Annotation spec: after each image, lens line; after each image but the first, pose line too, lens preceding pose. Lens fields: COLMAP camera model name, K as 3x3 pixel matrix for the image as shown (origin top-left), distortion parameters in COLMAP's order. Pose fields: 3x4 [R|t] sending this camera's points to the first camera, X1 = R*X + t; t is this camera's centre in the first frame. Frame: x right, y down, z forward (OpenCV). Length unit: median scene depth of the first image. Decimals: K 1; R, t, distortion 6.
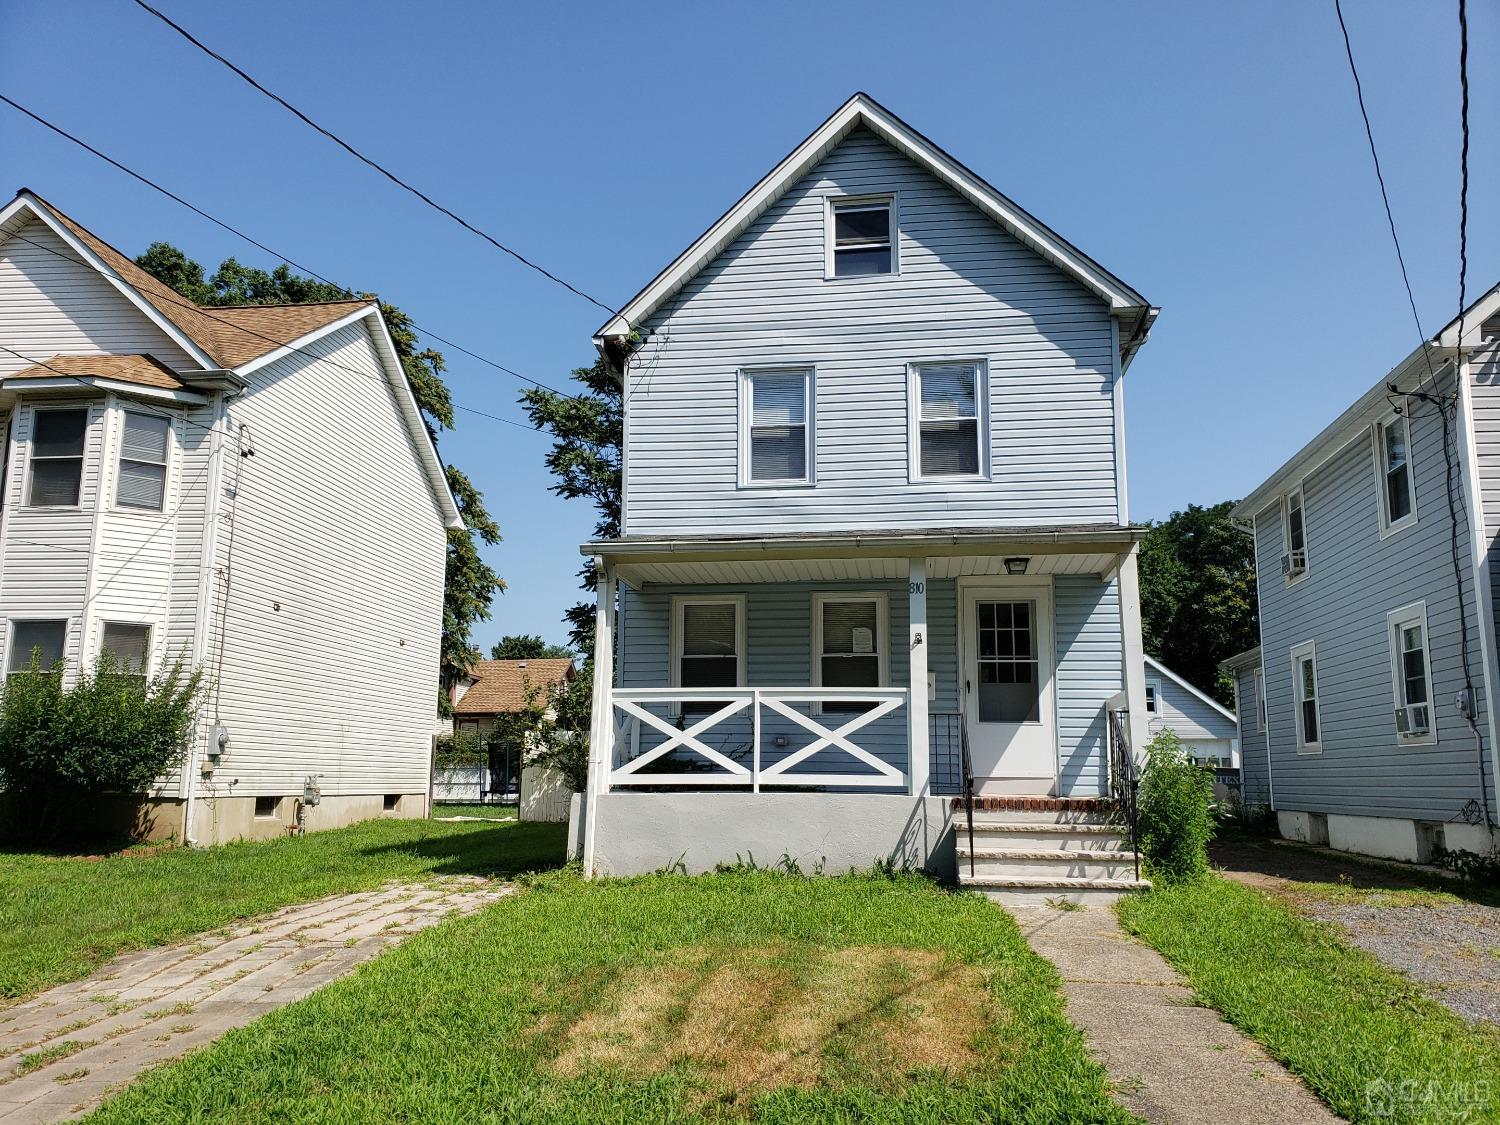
lens RADIAL K [[1174.4, 0, 743.9], [0, 1174.4, 572.5], [0, 0, 1]] dist [0.083410, -0.071725]
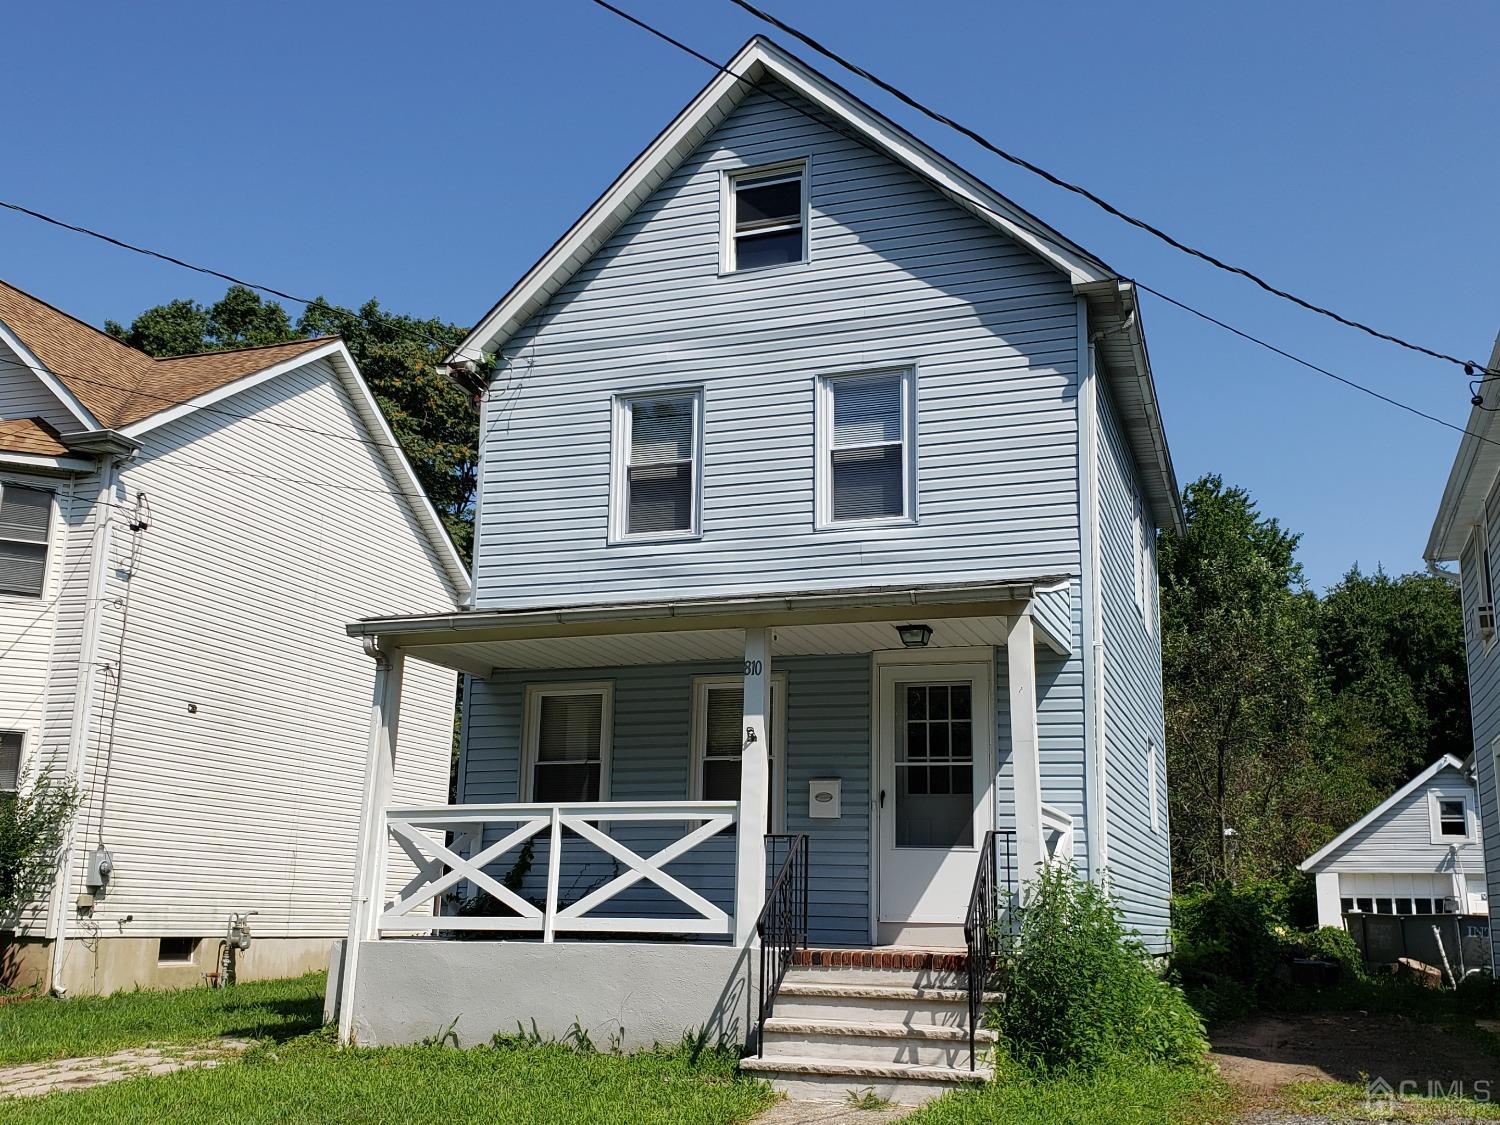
lens RADIAL K [[1496.2, 0, 743.3], [0, 1496.2, 572.5], [0, 0, 1]] dist [0.078480, 0.000000]
pose [[0.979580, -0.034808, -0.198018, 0.284145], [0.024260, 0.998167, -0.055444, 0.003732], [0.199585, 0.049507, 0.978629, 0.042709]]
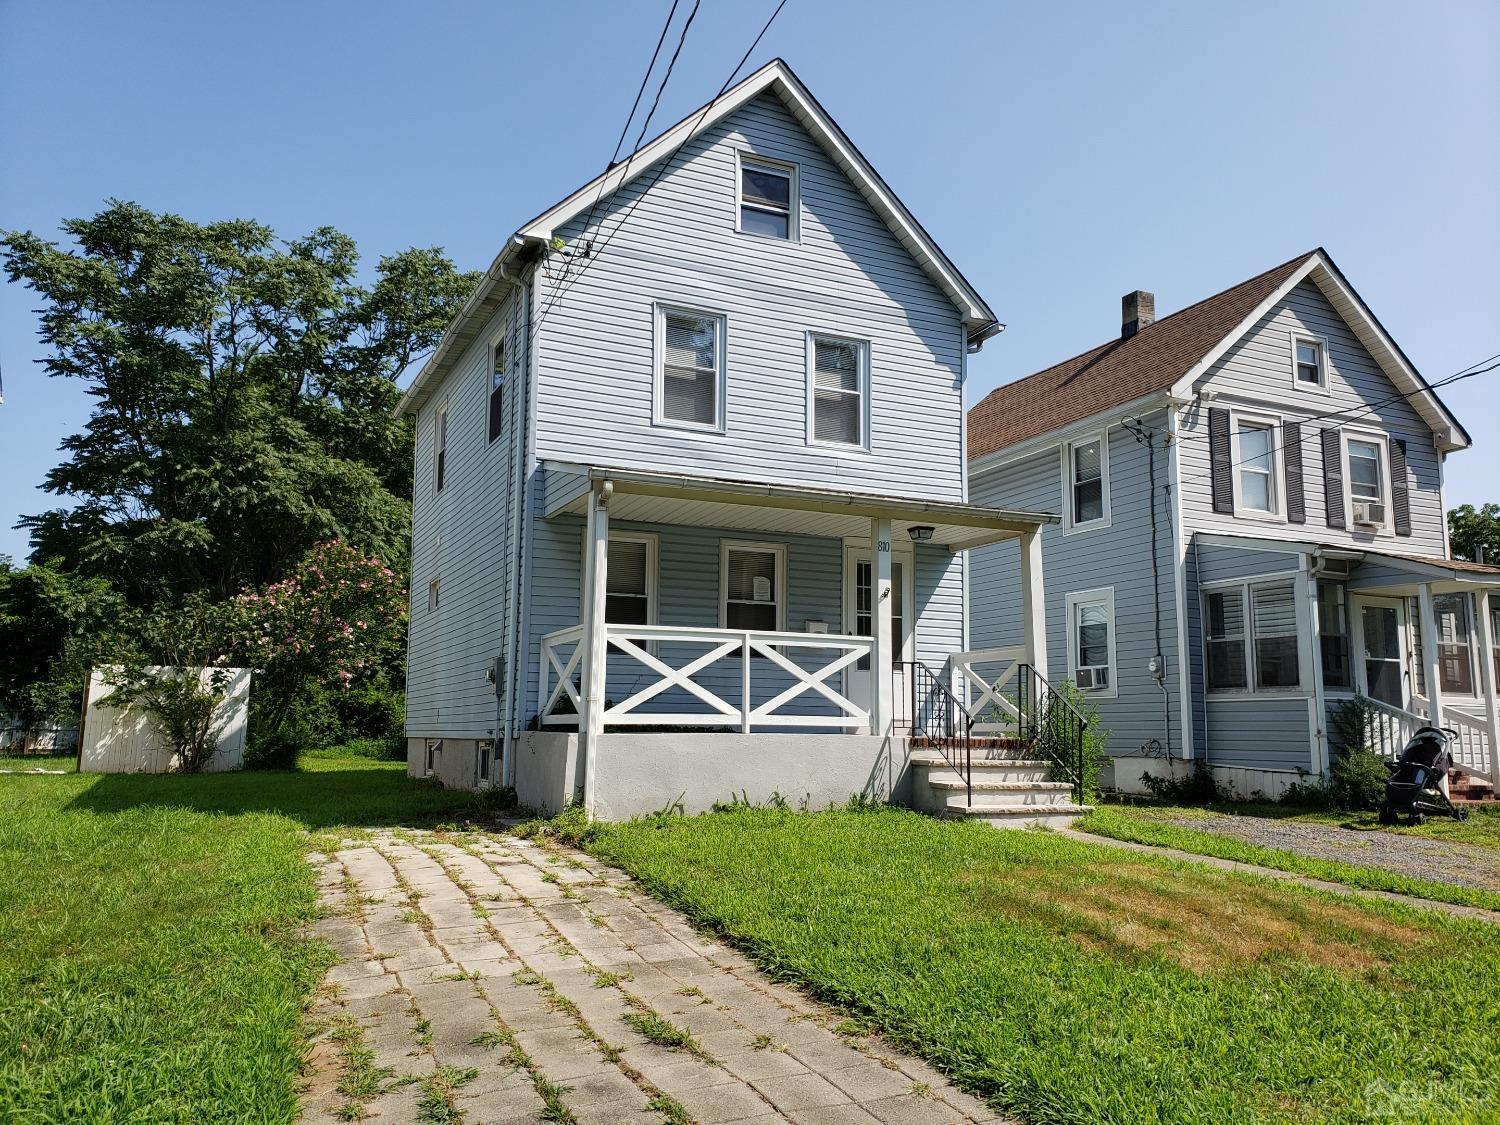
lens RADIAL K [[1174.4, 0, 751.6], [0, 1174.4, 555.2], [0, 0, 1]] dist [0.083410, -0.071725]
pose [[0.841923, 0.084168, 0.532993, -0.453711], [-0.099434, 0.995044, -0.000065, 0.028439], [-0.530357, -0.052943, 0.846119, 0.122596]]
